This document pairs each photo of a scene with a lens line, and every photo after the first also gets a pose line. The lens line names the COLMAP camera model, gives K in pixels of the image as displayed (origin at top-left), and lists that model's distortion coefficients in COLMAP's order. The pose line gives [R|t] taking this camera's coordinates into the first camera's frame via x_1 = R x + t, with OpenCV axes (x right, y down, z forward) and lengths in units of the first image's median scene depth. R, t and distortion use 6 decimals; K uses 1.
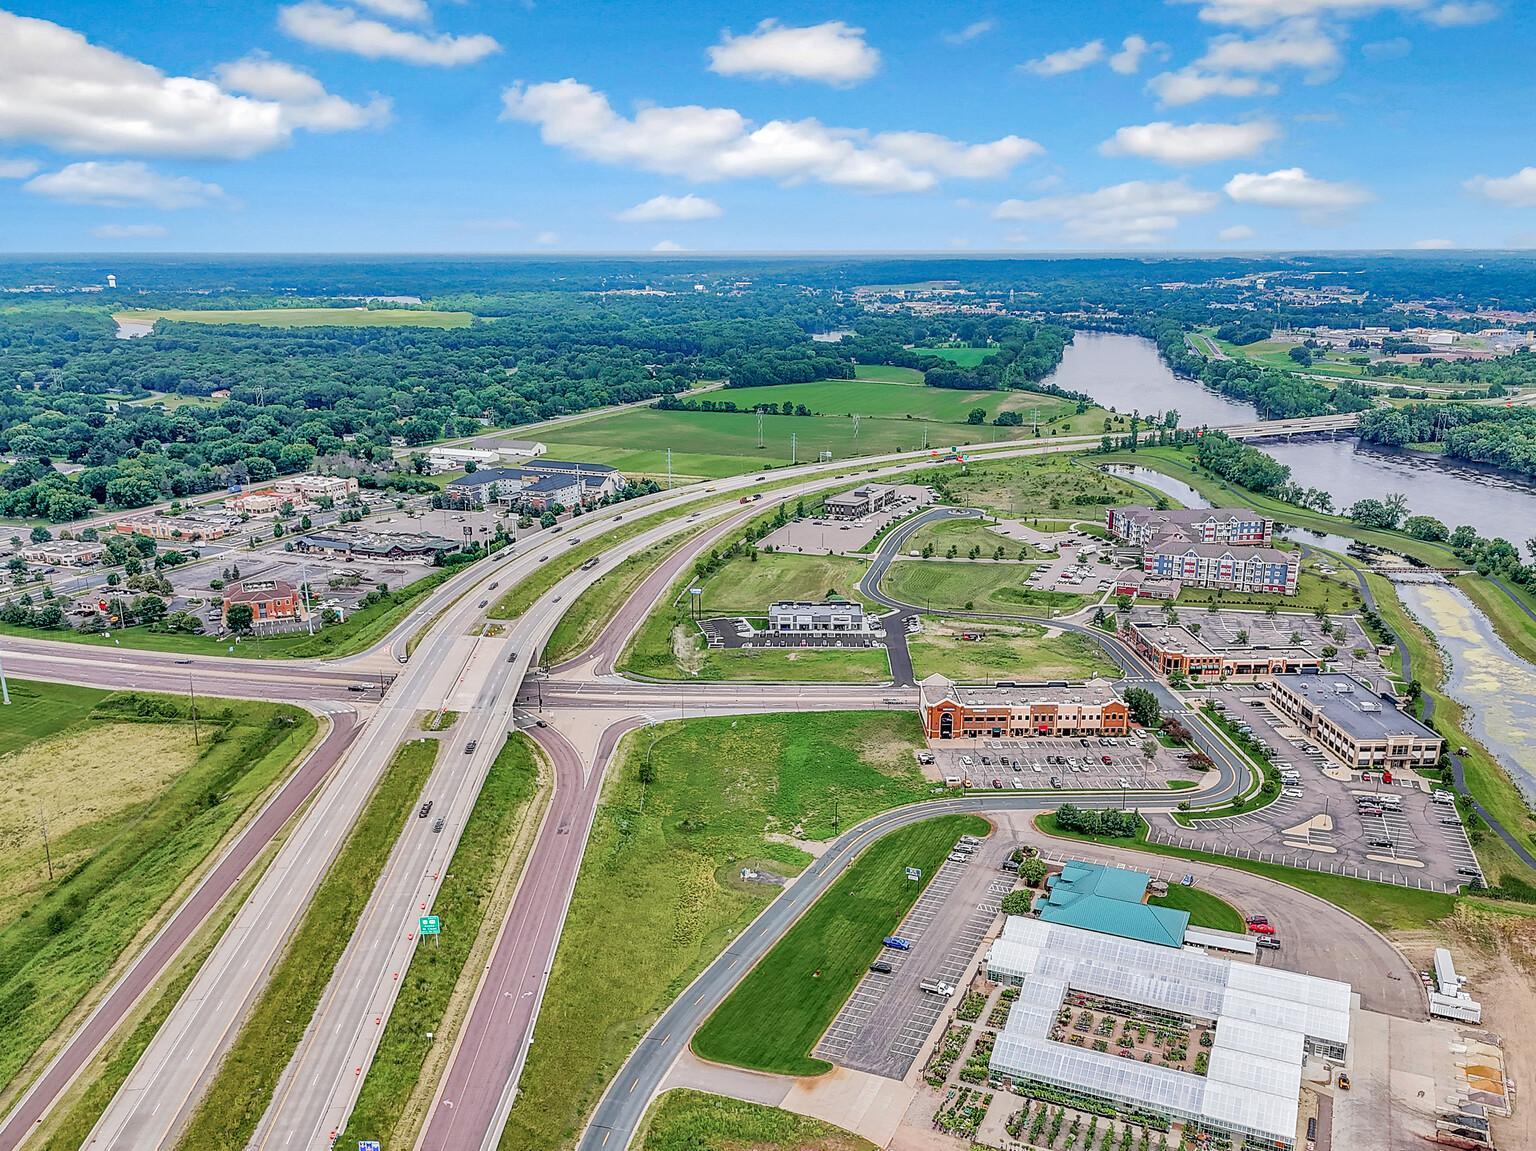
lens RADIAL K [[1346.4, 0, 770.6], [0, 1346.4, 660.2], [0, 0, 1]] dist [0.126041, -0.193488]
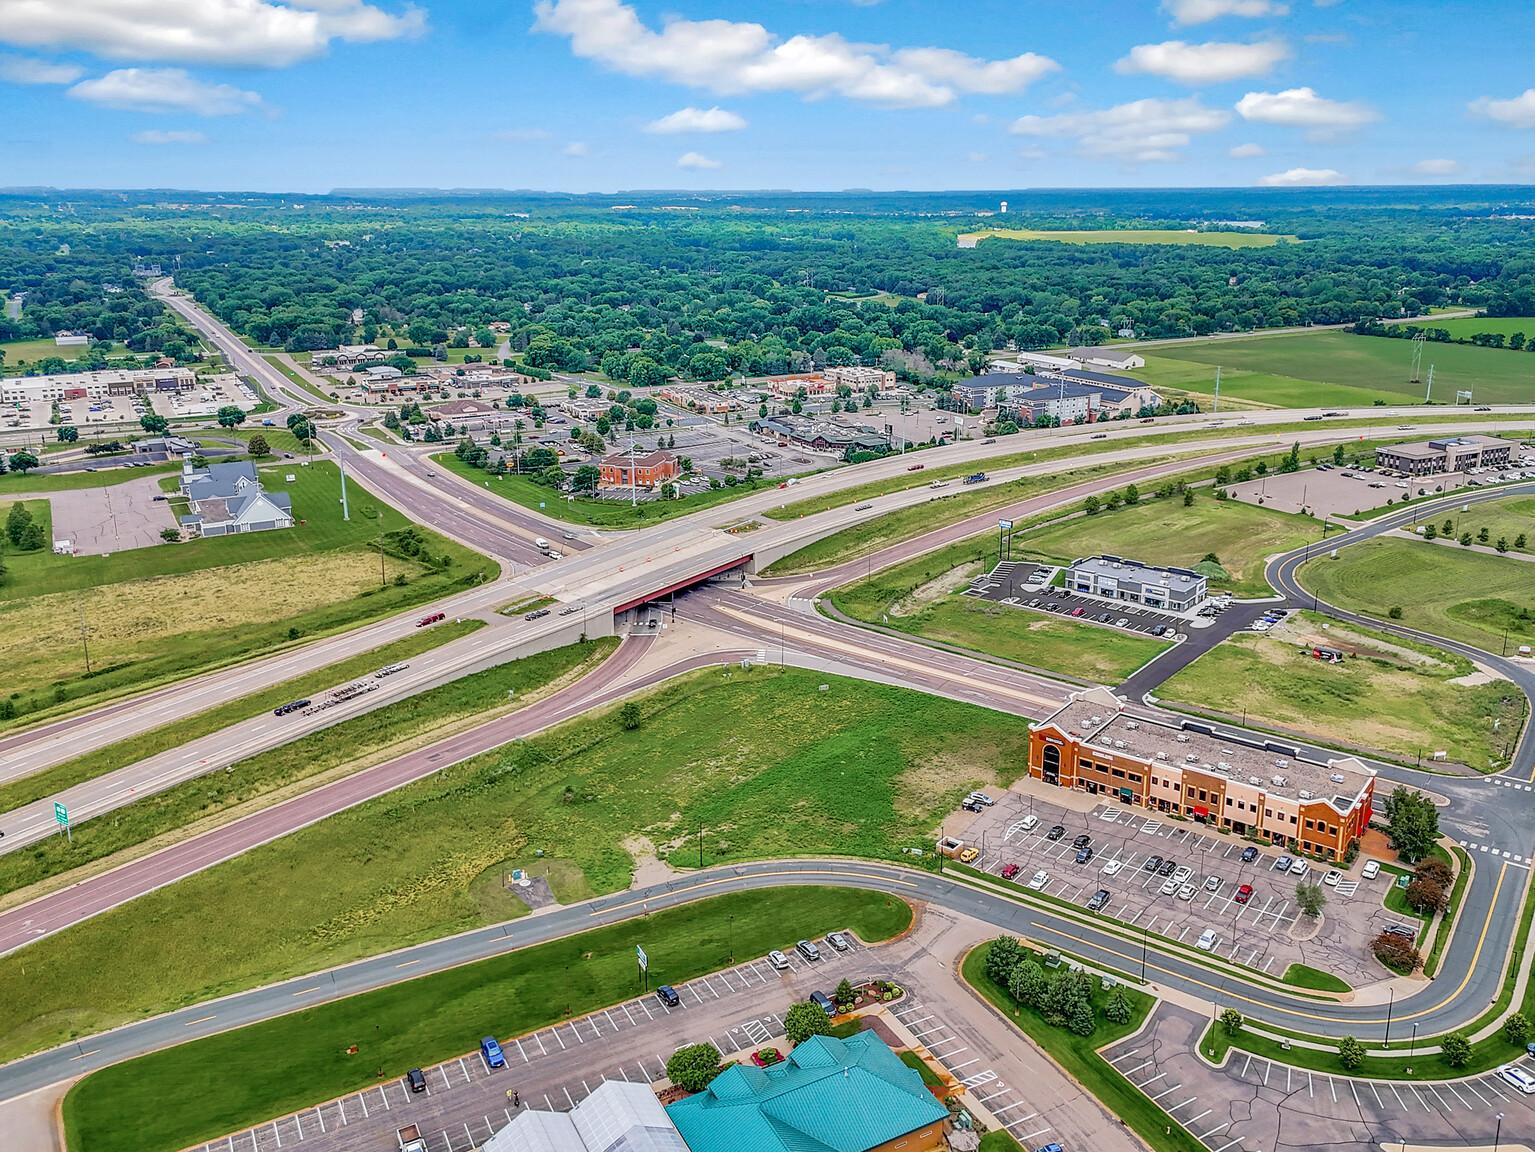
lens RADIAL K [[1280.8, 0, 778.7], [0, 1280.8, 515.5], [0, 0, 1]] dist [0.077709, -0.084197]
pose [[0.786638, 0.154845, -0.597681, 0.381277], [-0.180653, 0.983400, 0.017010, -0.057973], [0.590394, 0.094592, 0.801553, 0.393672]]
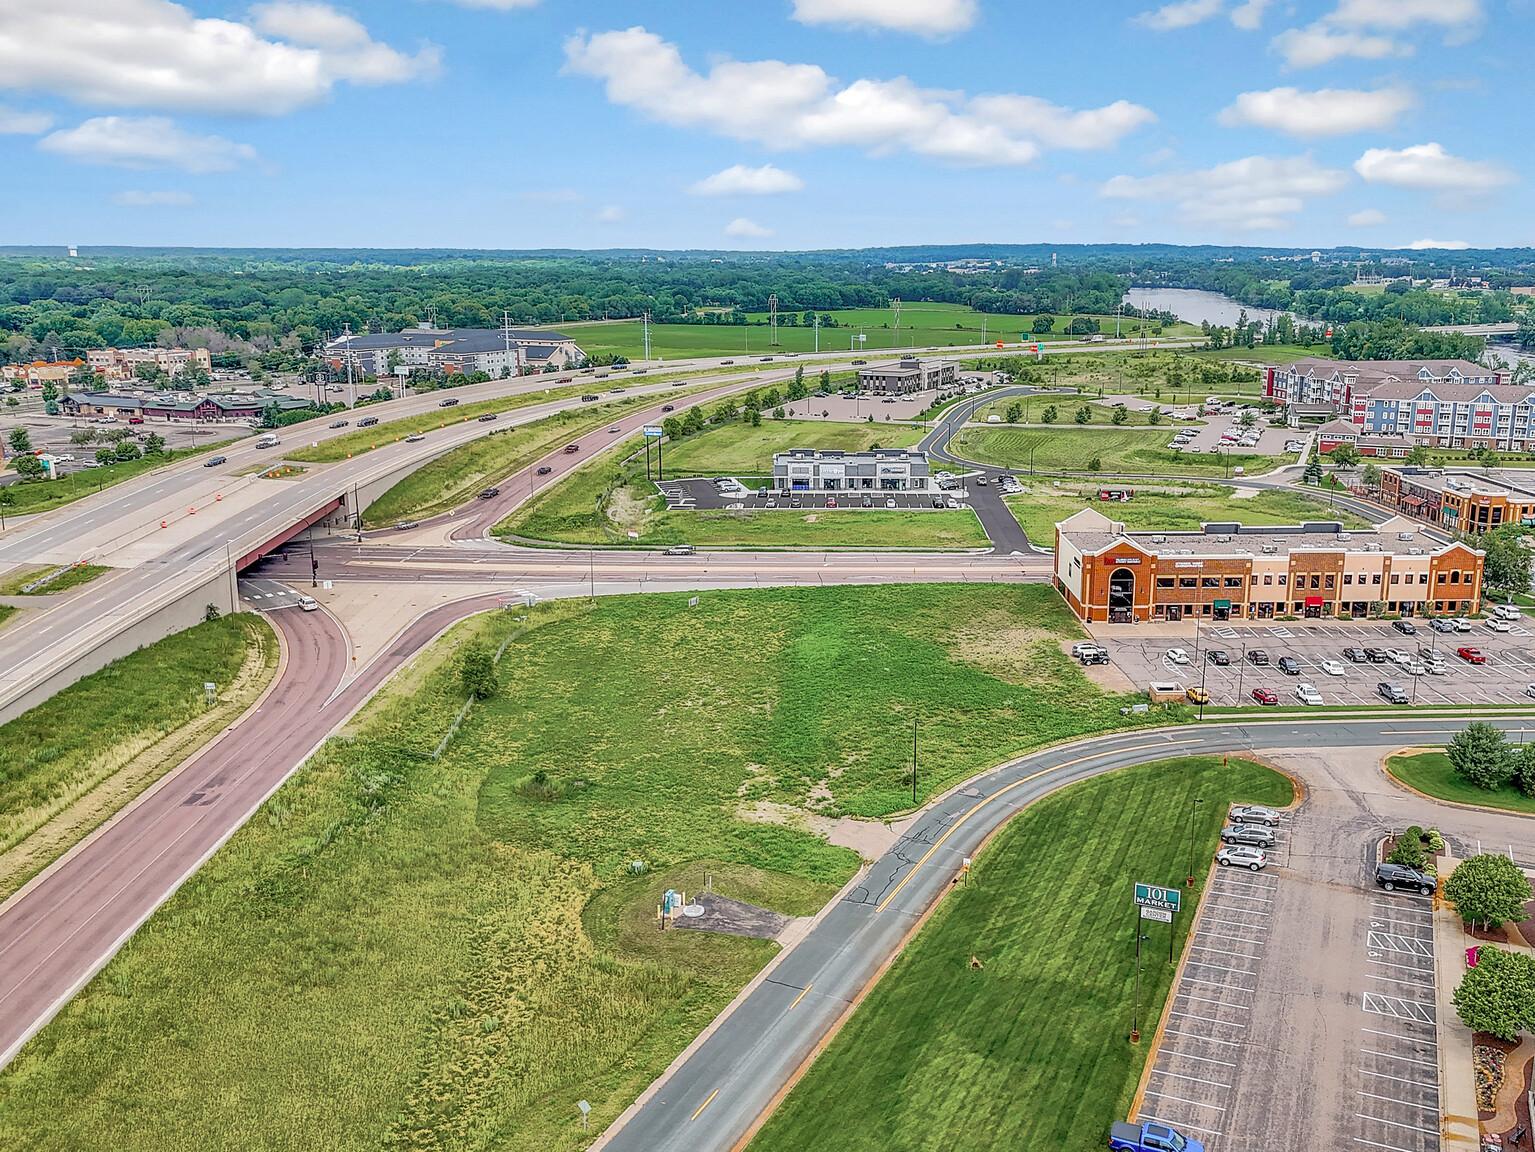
lens RADIAL K [[1370.8, 0, 844.3], [0, 1370.8, 578.4], [0, 0, 1]] dist [0.109331, -0.185648]
pose [[0.999380, -0.001145, 0.035202, 0.011162], [0.003698, 0.997358, -0.072552, 0.077601], [-0.035026, 0.072637, 0.996743, 0.496127]]
